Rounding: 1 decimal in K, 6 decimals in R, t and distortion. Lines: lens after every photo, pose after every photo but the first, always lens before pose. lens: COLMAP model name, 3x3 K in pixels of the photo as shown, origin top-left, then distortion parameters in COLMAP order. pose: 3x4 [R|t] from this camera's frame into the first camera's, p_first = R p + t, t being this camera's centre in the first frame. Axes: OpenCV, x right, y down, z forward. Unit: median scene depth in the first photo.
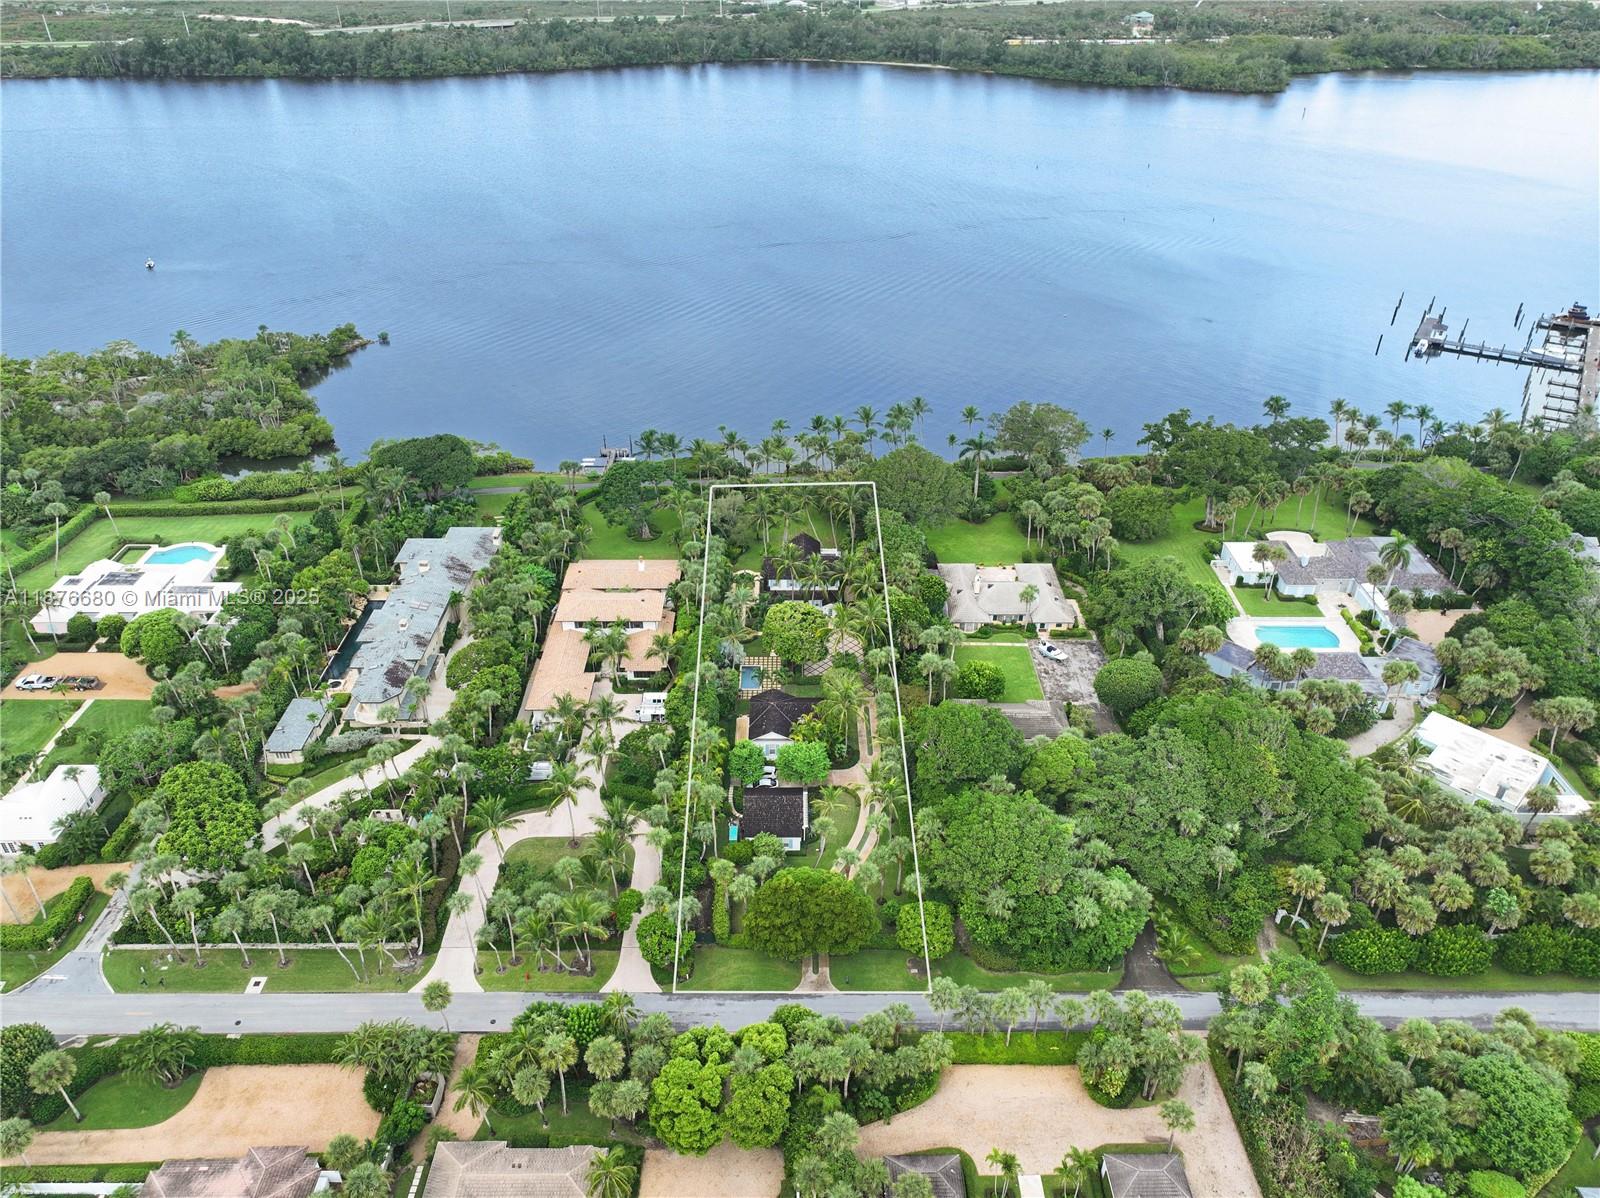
lens RADIAL K [[1119.5, 0, 800.0], [0, 1119.5, 599.0], [0, 0, 1]] dist [0.004807, 0.002339]
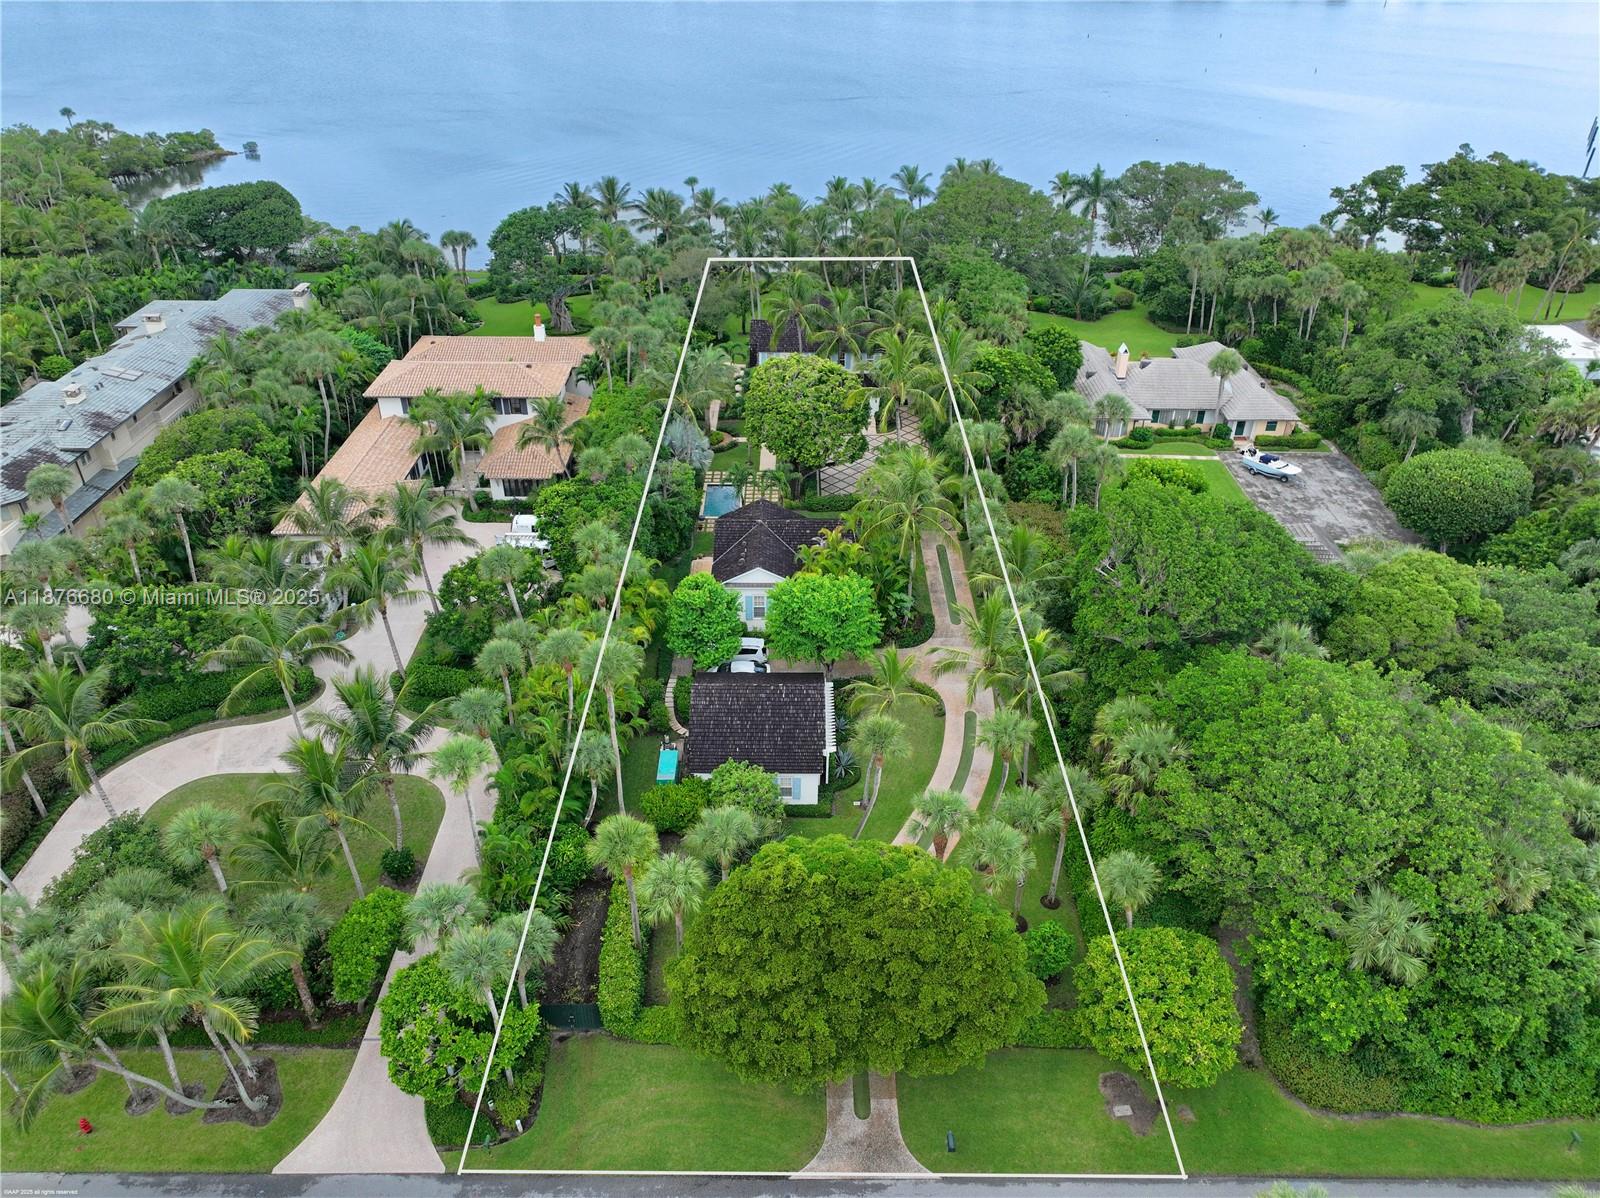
lens RADIAL K [[1119.5, 0, 800.0], [0, 1119.5, 599.0], [0, 0, 1]] dist [0.004807, 0.002339]
pose [[0.999986, 0.004942, -0.001761, -0.006265], [-0.004944, 0.999987, -0.001005, 0.138179], [0.001756, 0.001014, 0.999998, 0.535944]]
